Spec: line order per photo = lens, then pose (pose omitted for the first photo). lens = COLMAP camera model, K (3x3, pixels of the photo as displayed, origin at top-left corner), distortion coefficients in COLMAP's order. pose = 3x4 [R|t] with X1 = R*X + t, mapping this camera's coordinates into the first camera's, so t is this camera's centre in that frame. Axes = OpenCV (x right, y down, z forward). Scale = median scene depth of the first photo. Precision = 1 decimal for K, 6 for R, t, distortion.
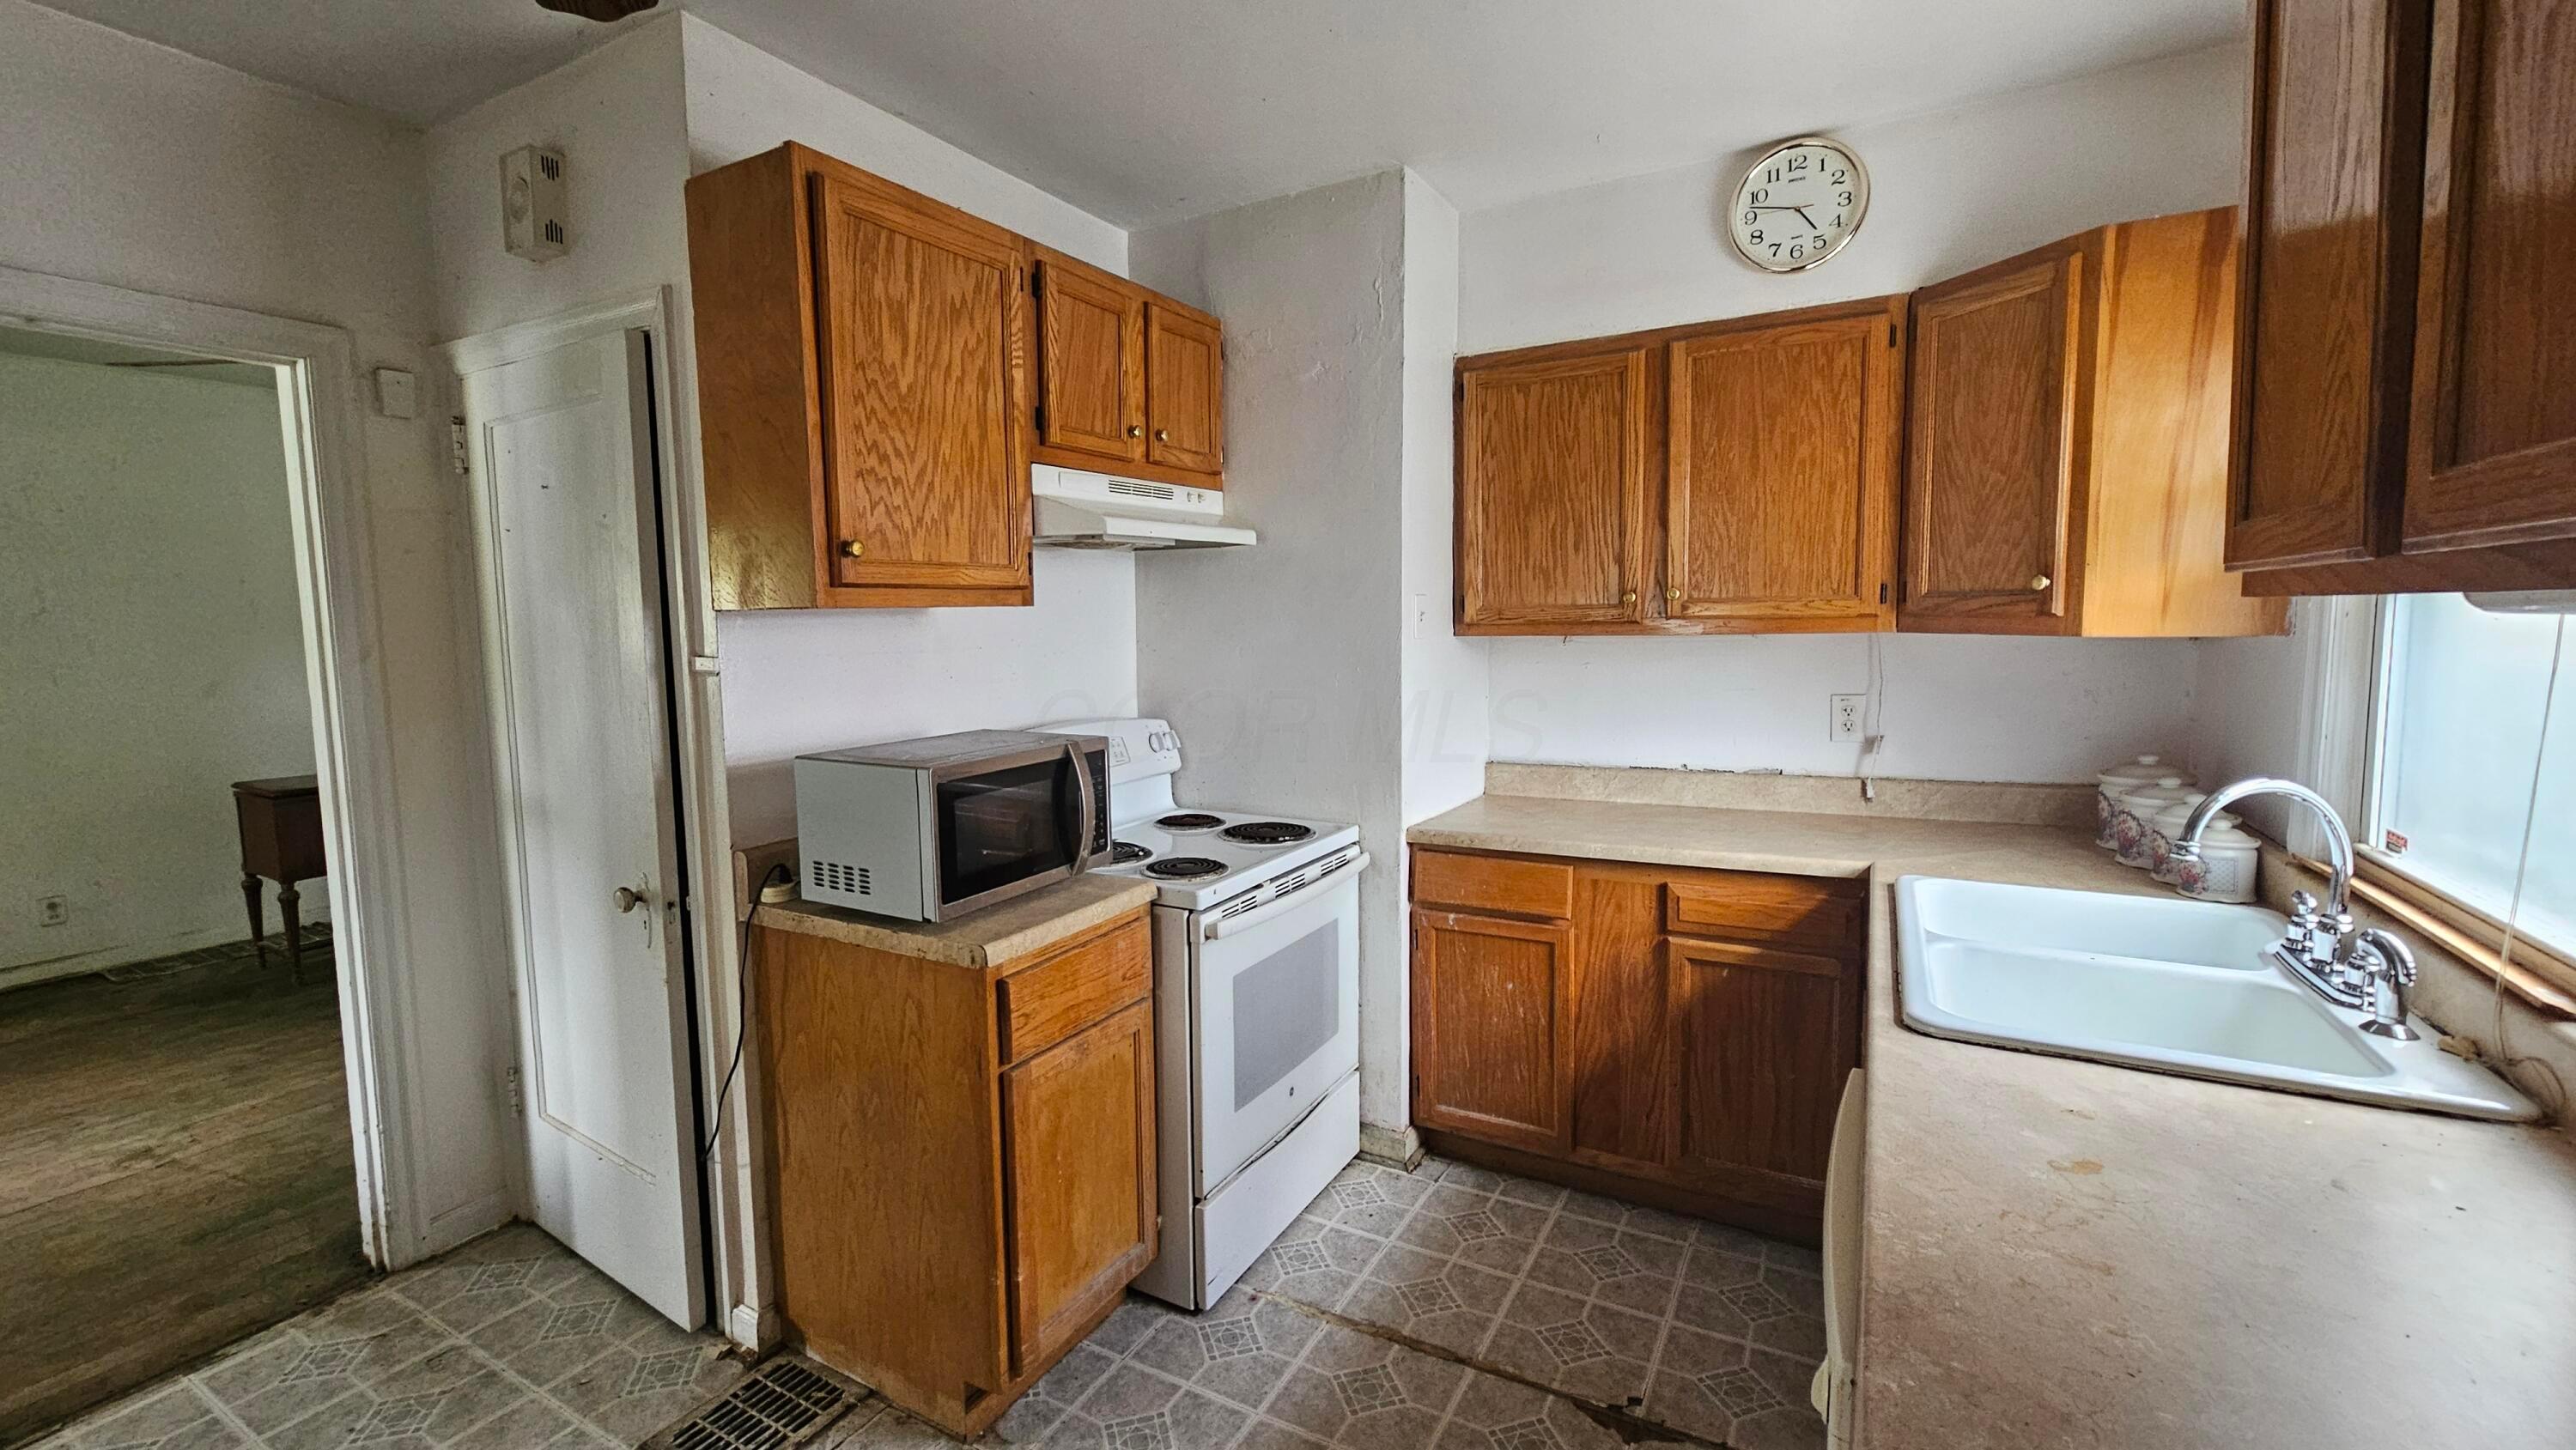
lens RADIAL K [[1056.2, 0, 1276.0], [0, 1056.2, 711.2], [0, 0, 1]] dist [0.000879, 0.000616]
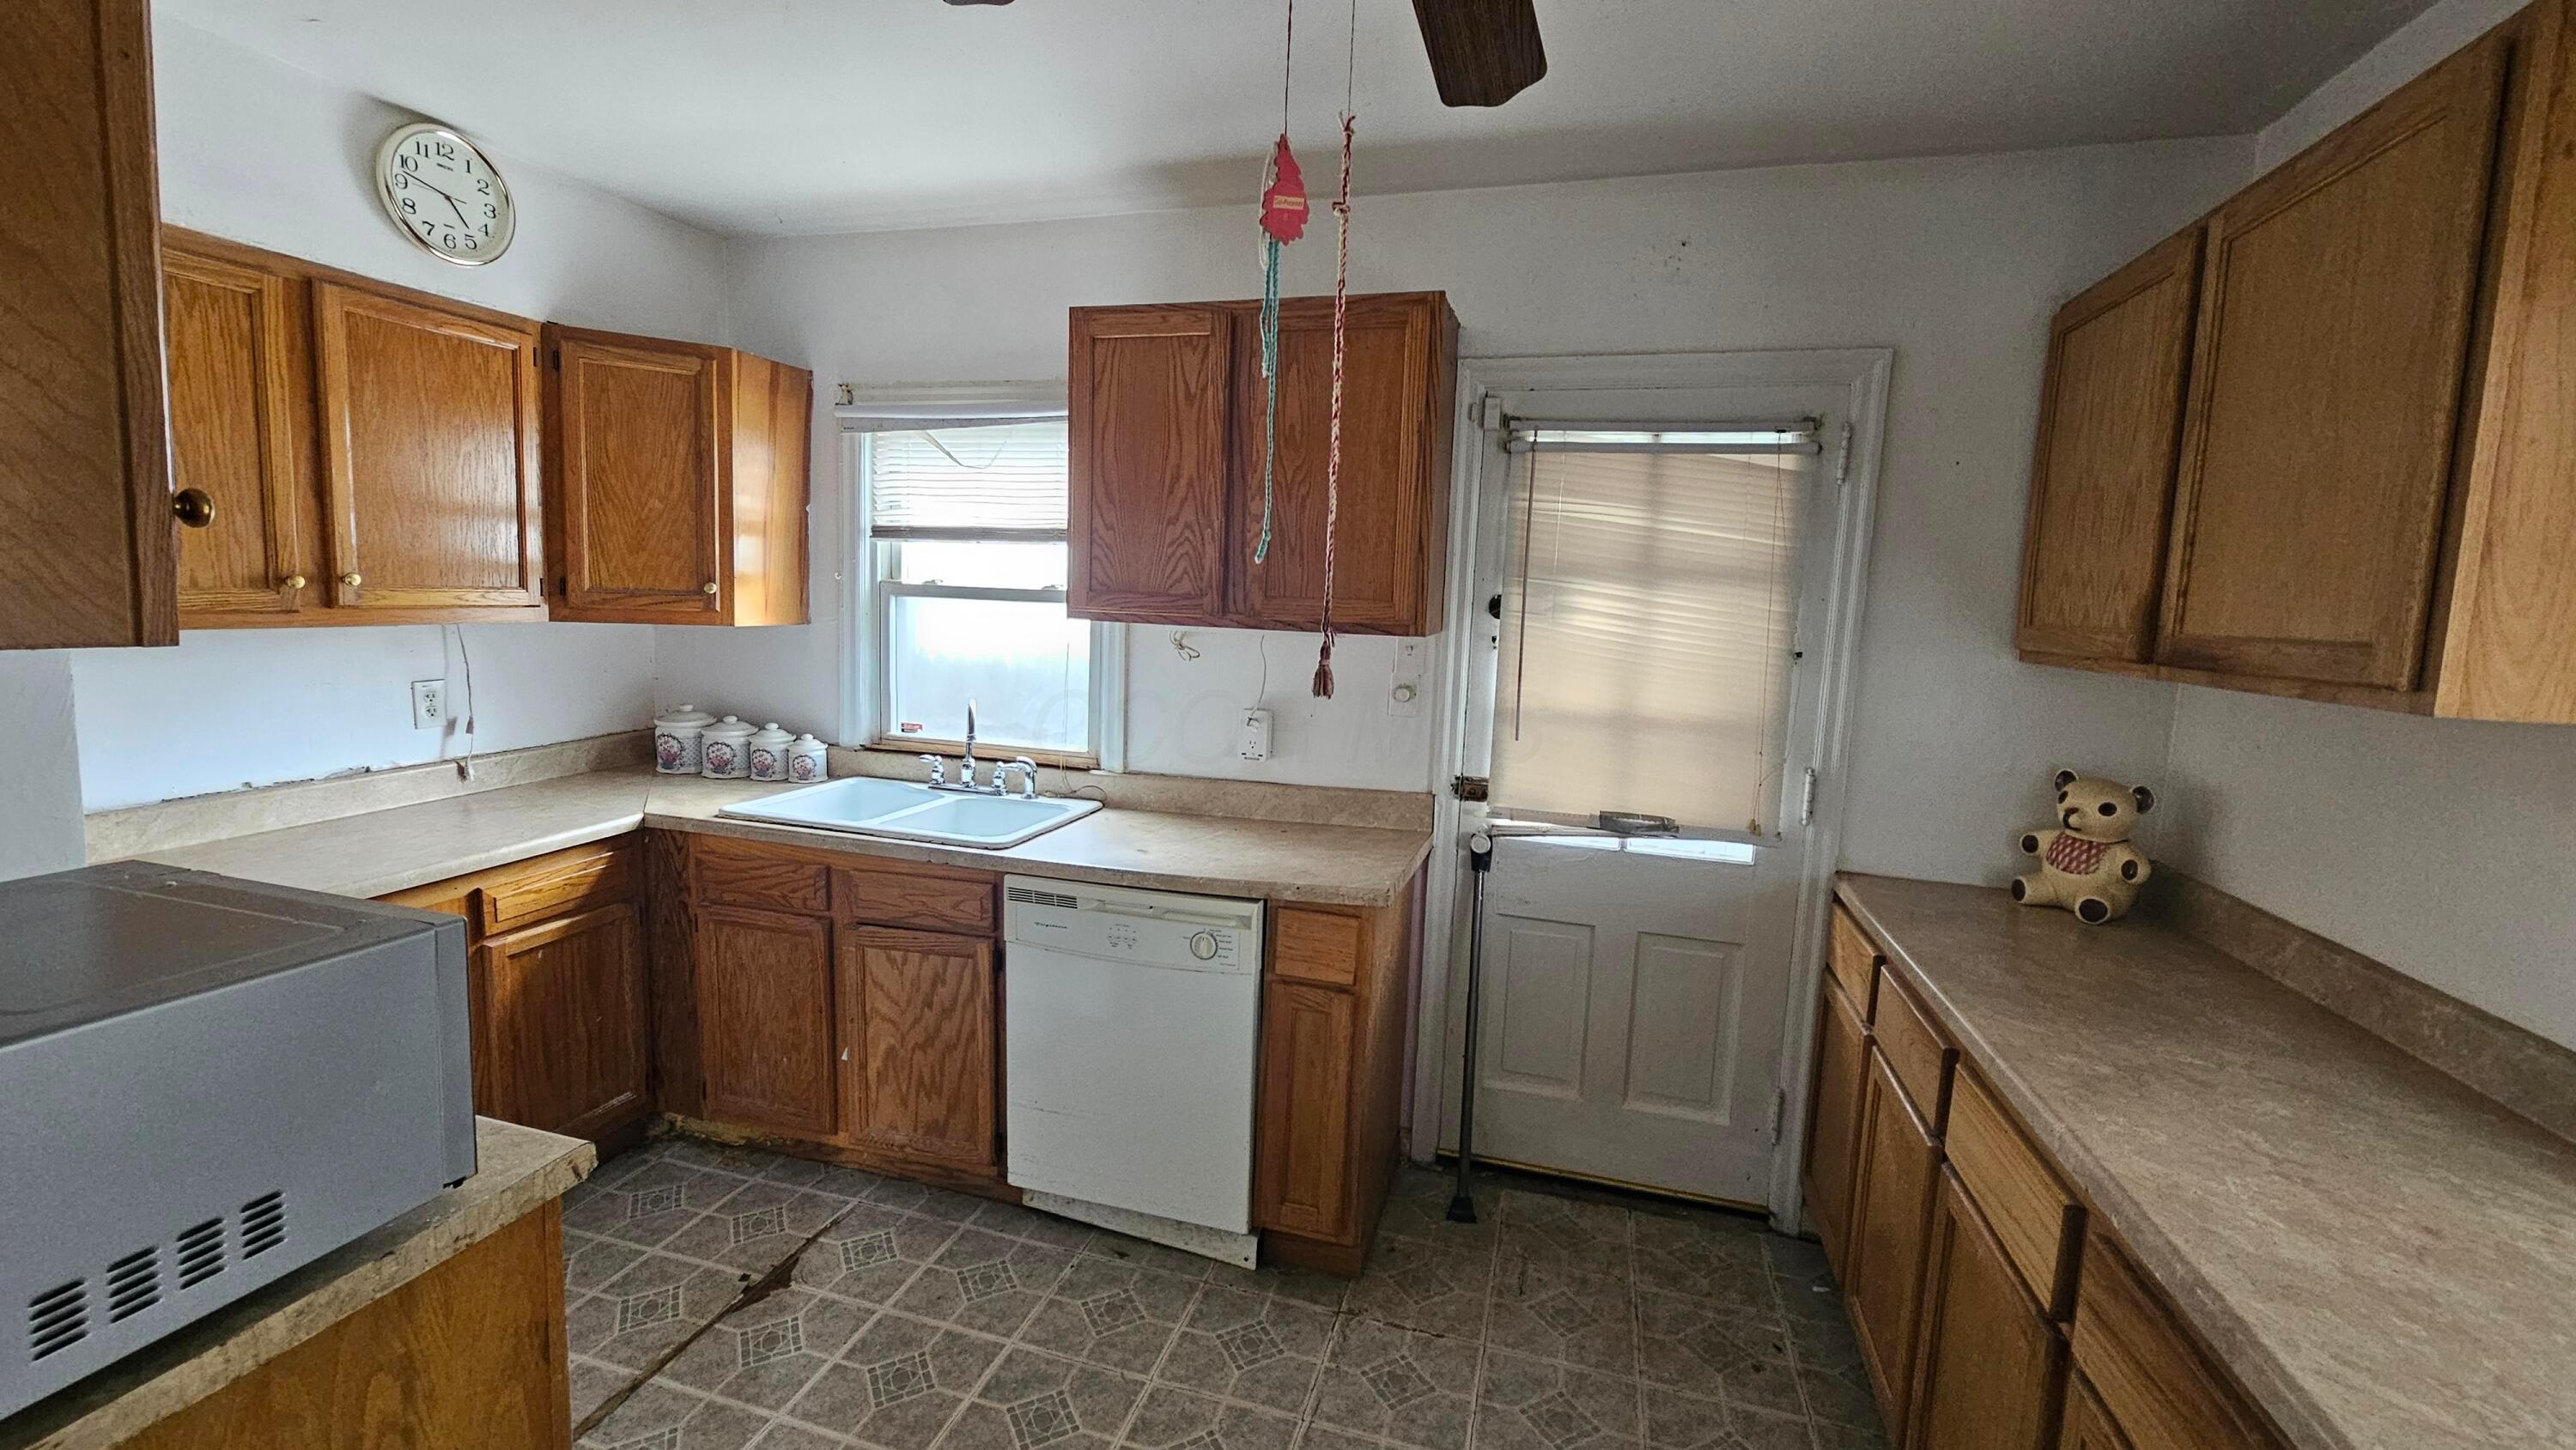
lens RADIAL K [[1056.2, 0, 1276.0], [0, 1056.2, 711.2], [0, 0, 1]] dist [0.000879, 0.000616]
pose [[-0.218486, -0.104914, 0.970184, -0.710941], [0.050094, 0.991687, 0.118521, -0.075958], [-0.974553, 0.074496, -0.211415, 0.497523]]
